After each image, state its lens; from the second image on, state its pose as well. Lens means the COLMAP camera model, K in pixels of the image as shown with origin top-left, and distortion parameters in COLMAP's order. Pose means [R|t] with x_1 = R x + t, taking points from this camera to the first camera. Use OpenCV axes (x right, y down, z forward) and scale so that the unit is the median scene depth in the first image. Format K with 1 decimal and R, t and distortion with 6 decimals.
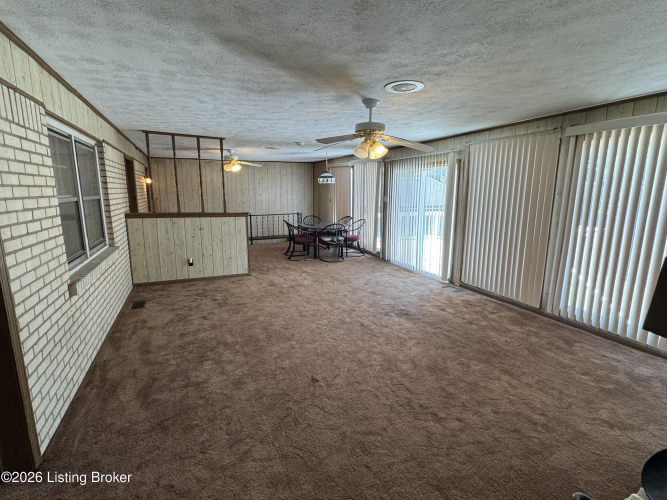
lens RADIAL K [[321.5, 0, 333.6], [0, 321.5, 249.5], [0, 0, 1]] dist [-0.002283, -0.000300]
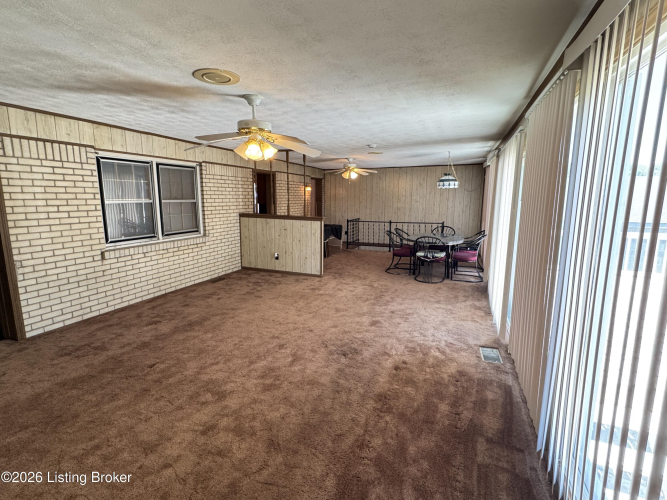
lens RADIAL K [[321.5, 0, 333.3], [0, 321.5, 247.5], [0, 0, 1]] dist [-0.002283, -0.000300]
pose [[0.689147, 0.110880, -0.716088, 0.588060], [-0.131880, 0.990911, 0.026516, -0.056358], [0.712519, 0.076164, 0.697507, 0.339903]]
